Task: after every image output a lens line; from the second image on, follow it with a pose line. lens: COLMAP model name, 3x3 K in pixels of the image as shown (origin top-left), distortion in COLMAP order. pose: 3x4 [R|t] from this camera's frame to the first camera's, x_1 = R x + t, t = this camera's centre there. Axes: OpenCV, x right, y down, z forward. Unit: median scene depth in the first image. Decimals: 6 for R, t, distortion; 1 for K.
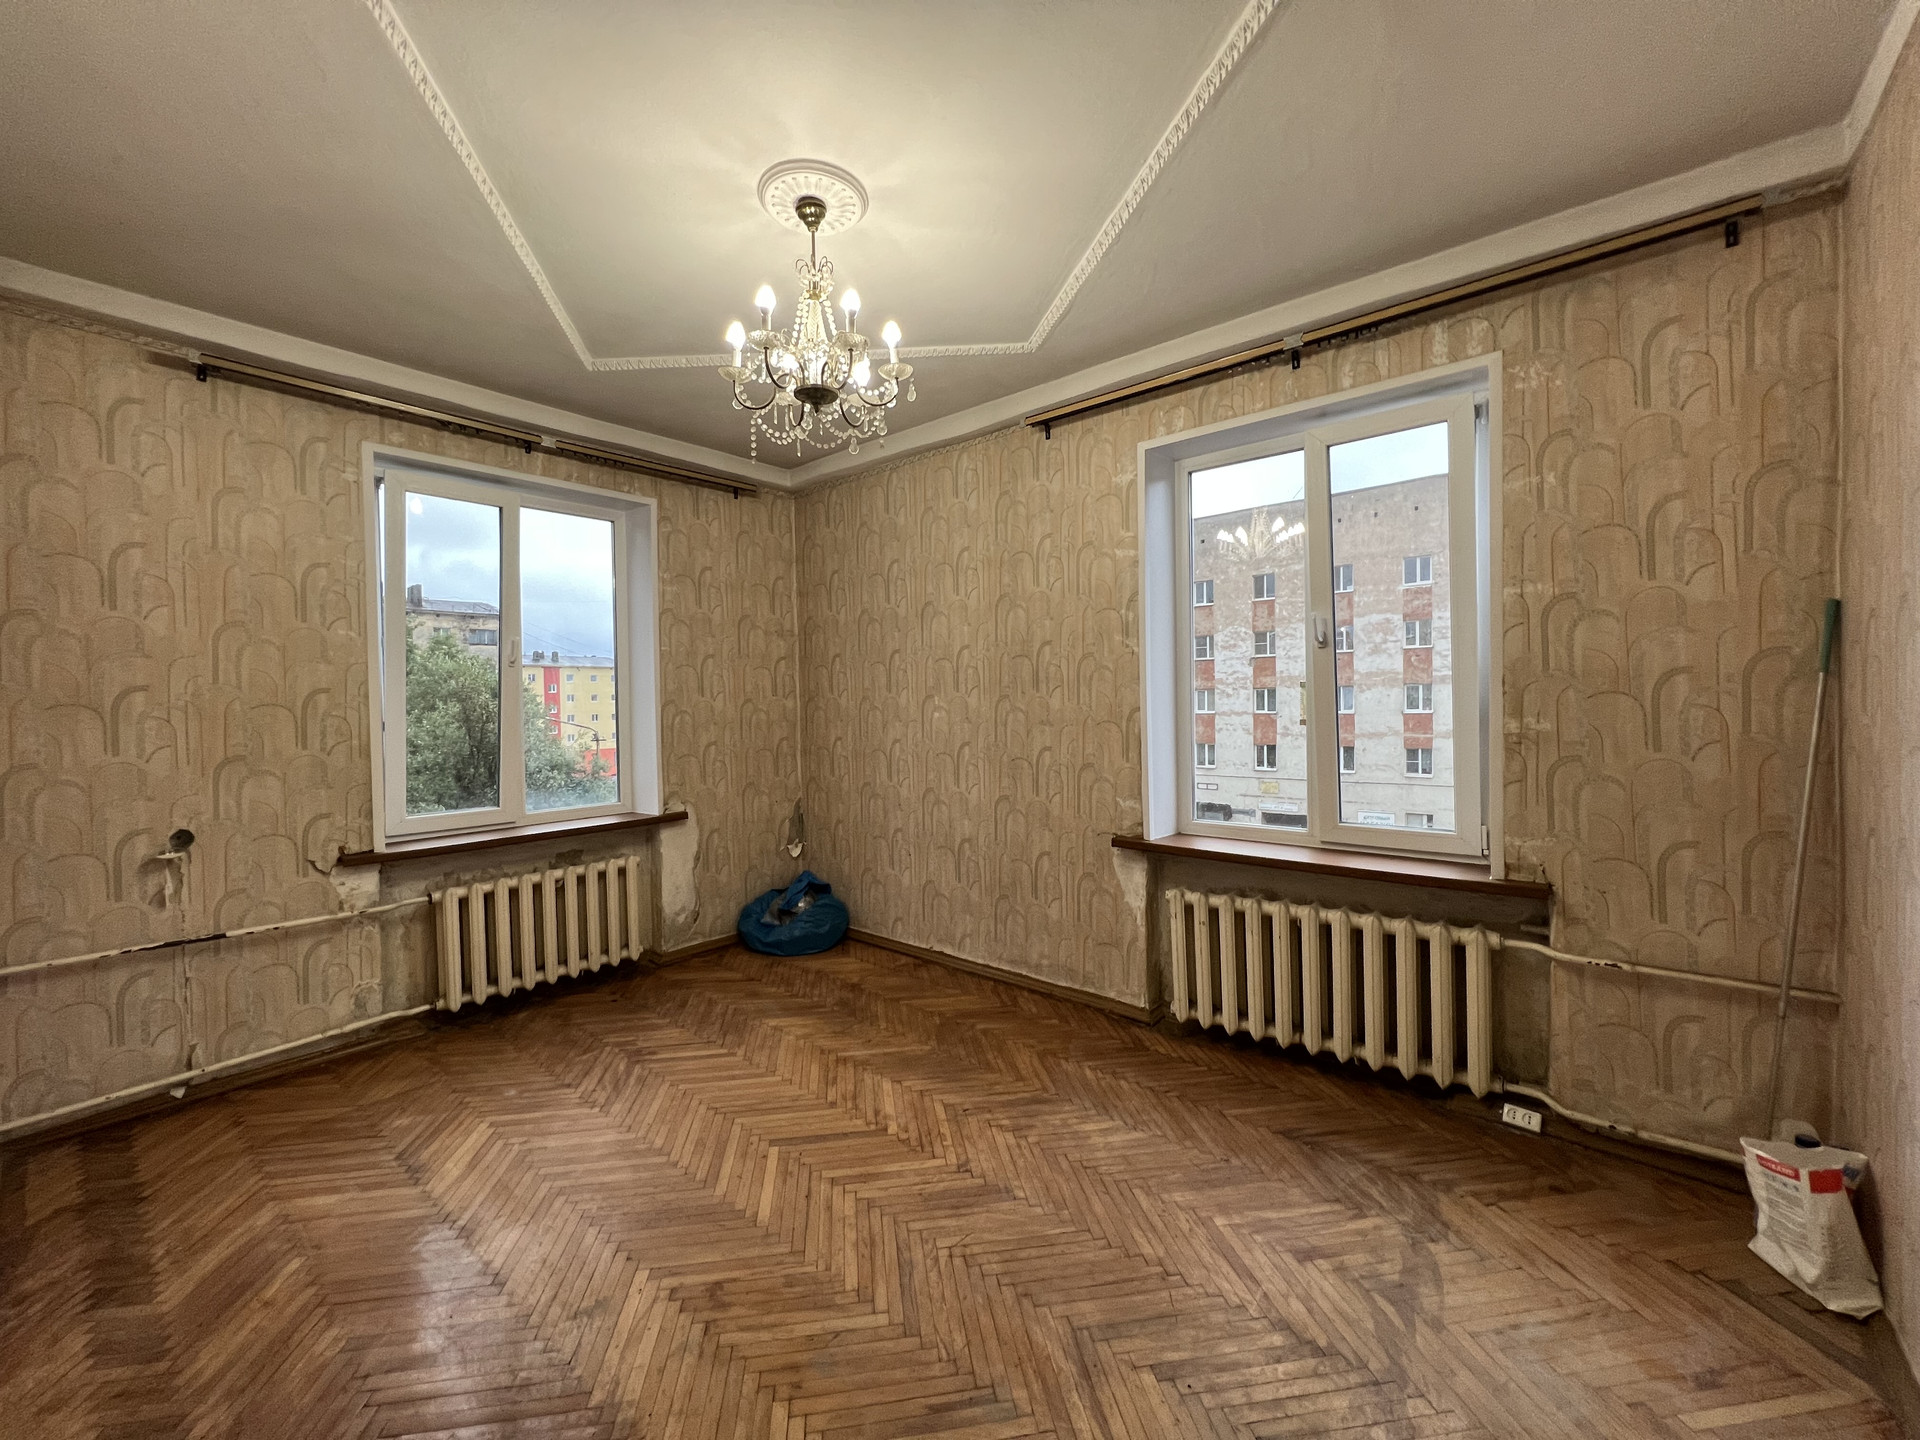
lens RADIAL K [[766.9, 0, 956.3], [0, 766.9, 712.9], [0, 0, 1]] dist [-0.000423, 0.000192]
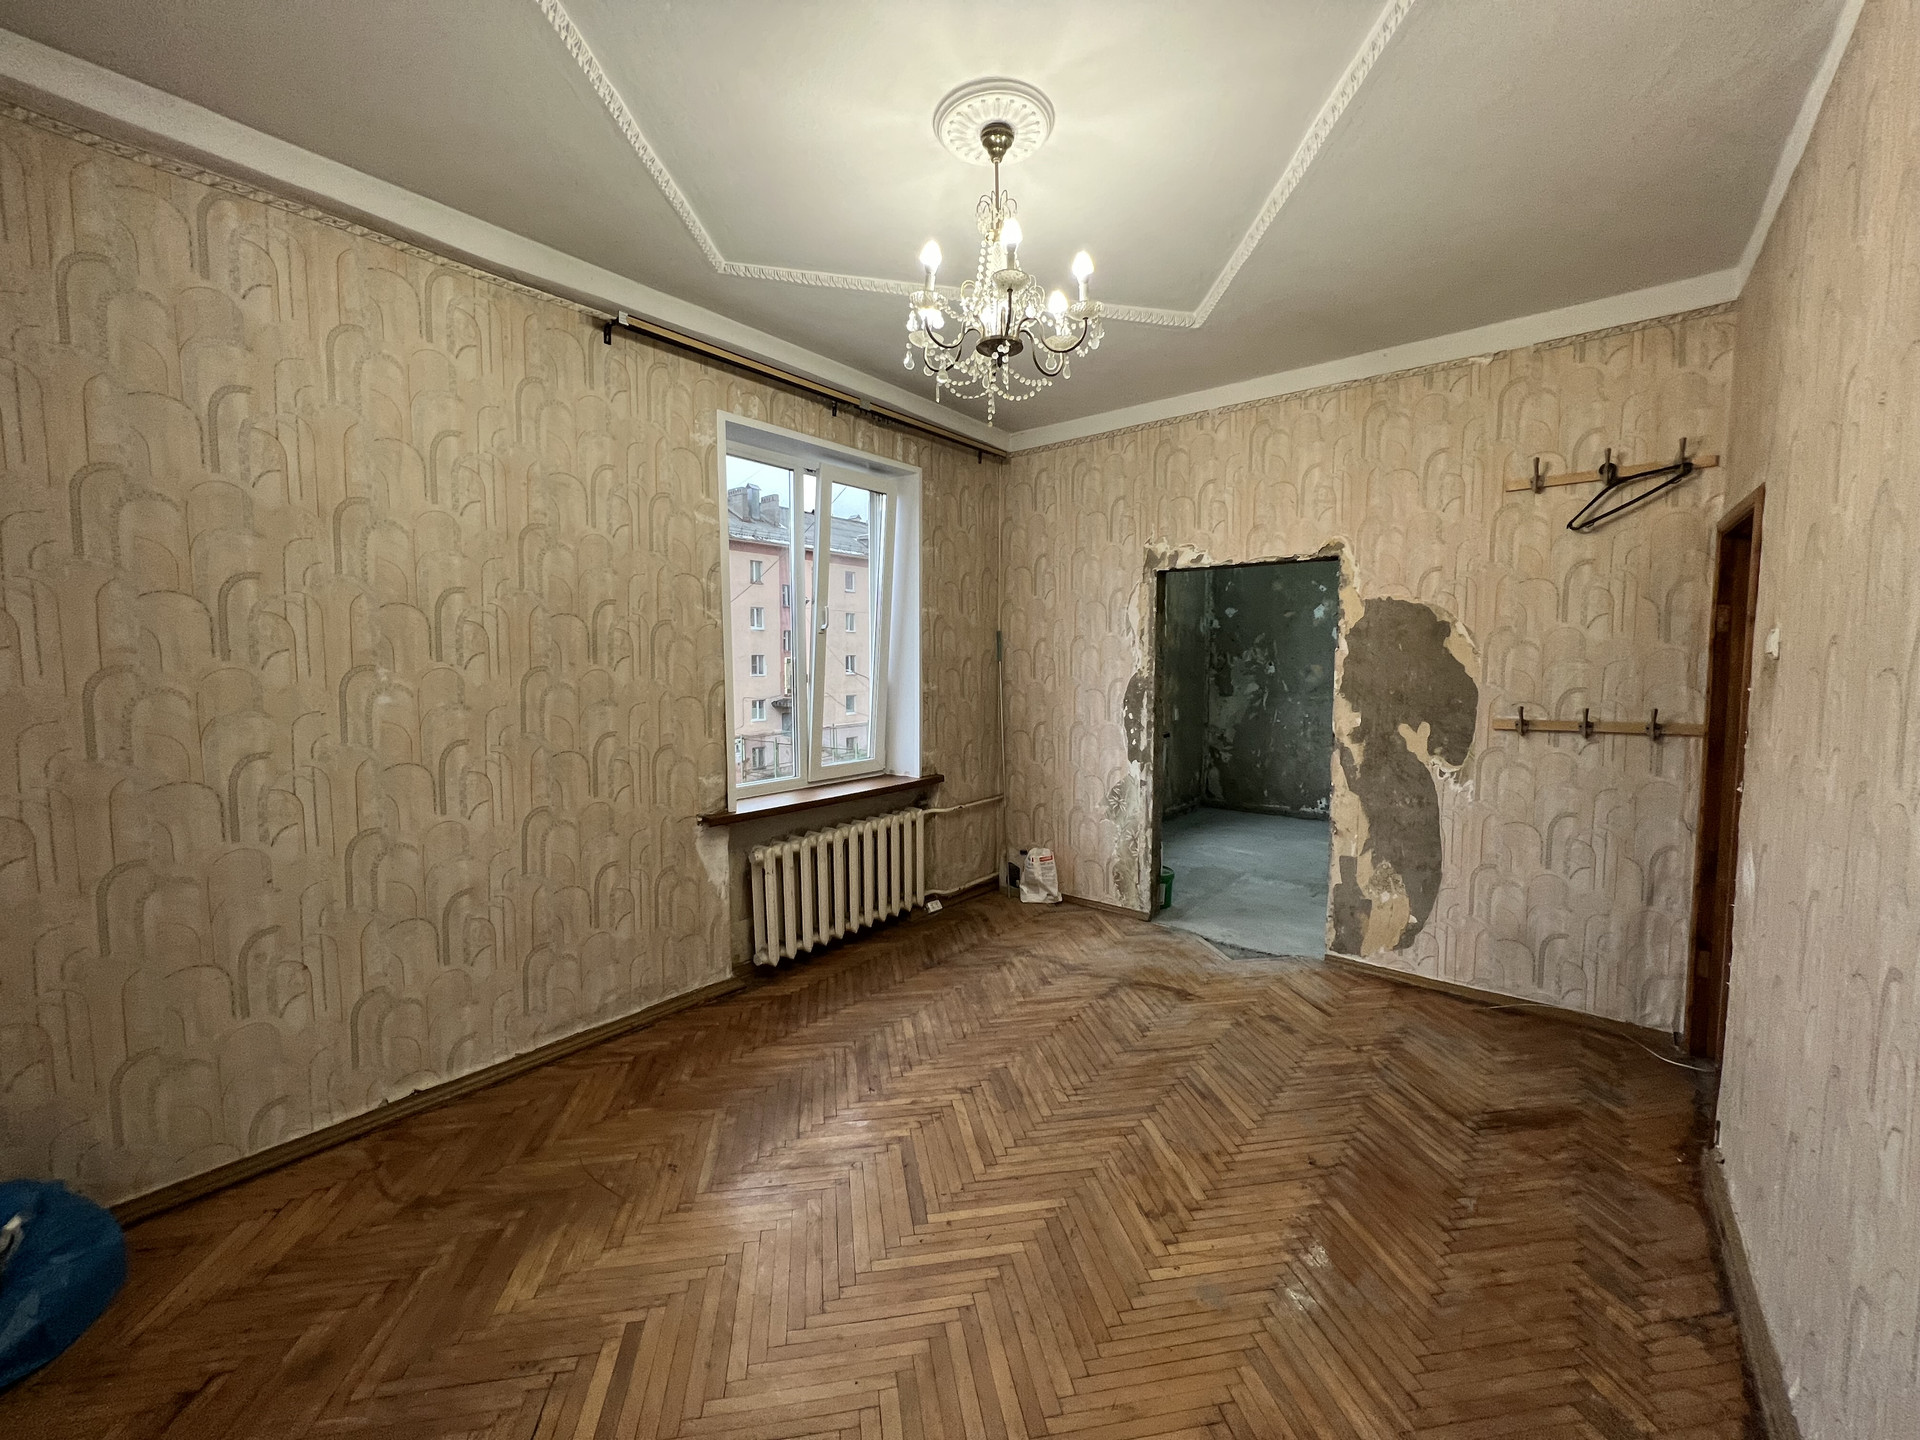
lens RADIAL K [[766.9, 0, 956.3], [0, 766.9, 712.9], [0, 0, 1]] dist [-0.000423, 0.000192]
pose [[-0.023898, -0.052533, 0.998333, -0.885675], [0.017039, 0.998452, 0.052947, -0.015469], [-0.999569, 0.018276, -0.022965, 0.842804]]
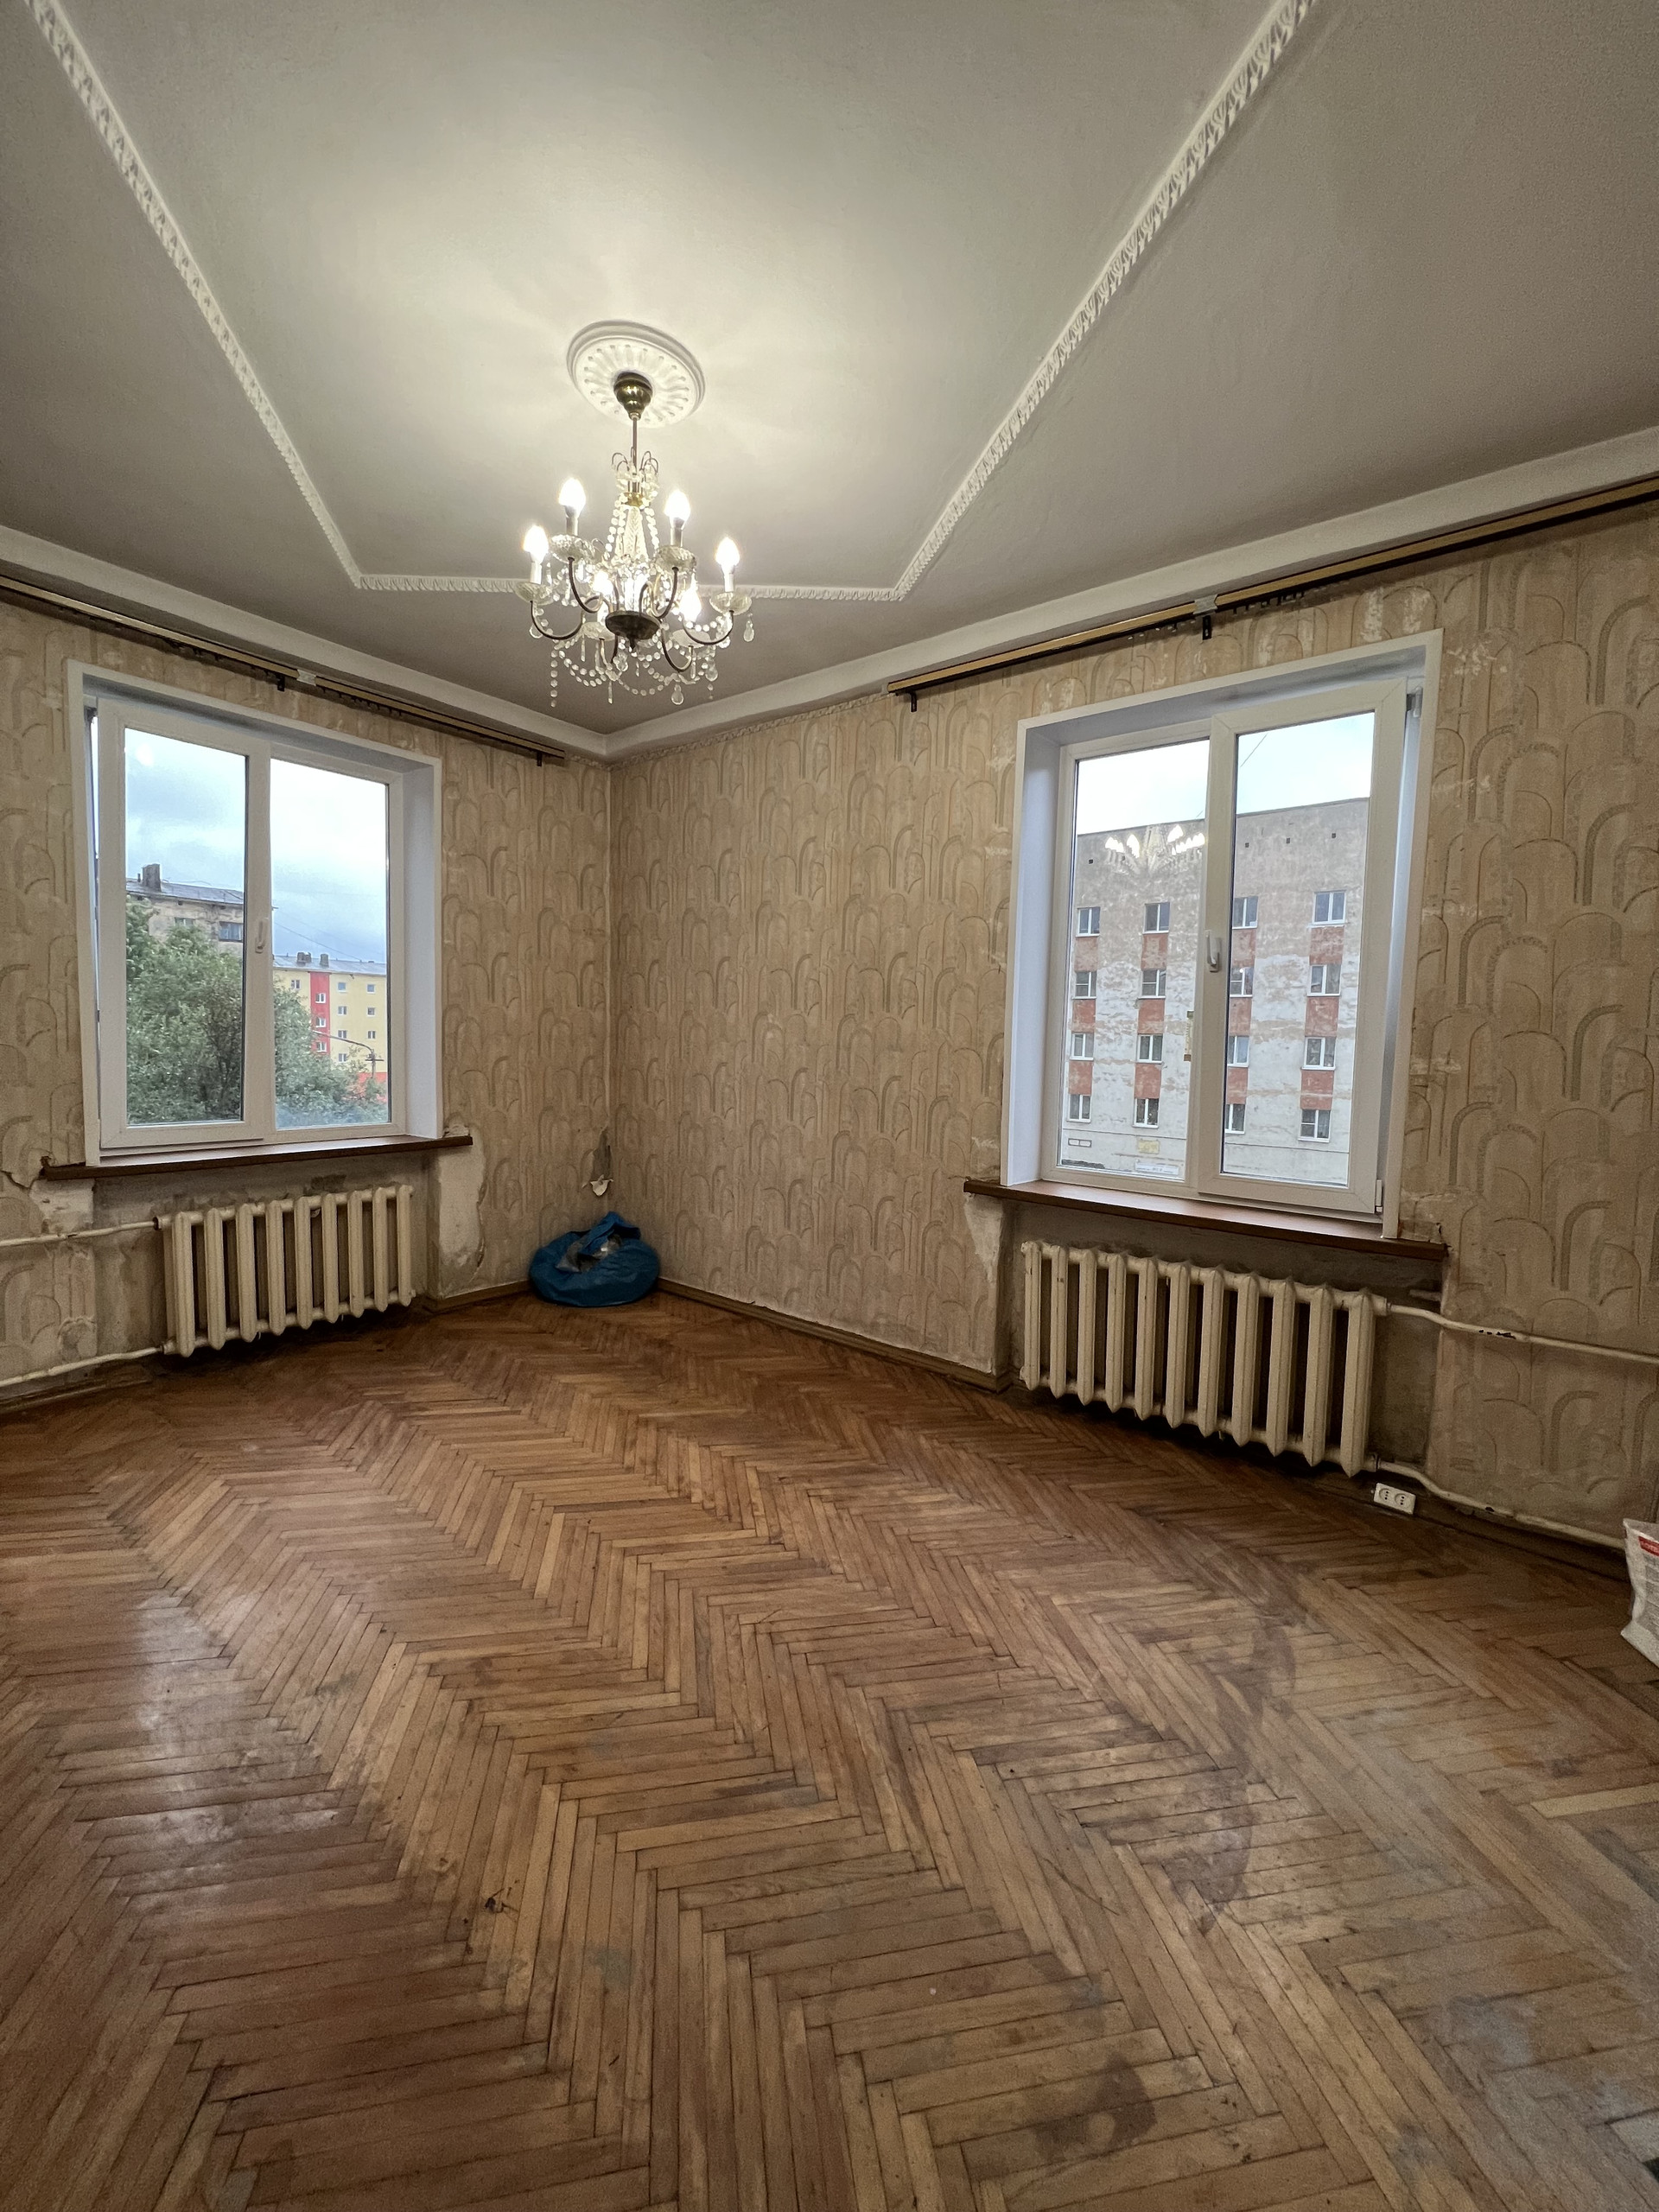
lens RADIAL K [[883.5, 0, 837.2], [0, 883.5, 1101.2], [0, 0, 1]] dist [-0.000423, 0.000192]
pose [[0.998139, 0.040767, 0.045345, 0.011247], [-0.043319, 0.997446, 0.056793, 0.024386], [-0.042914, -0.058651, 0.997356, 0.011640]]
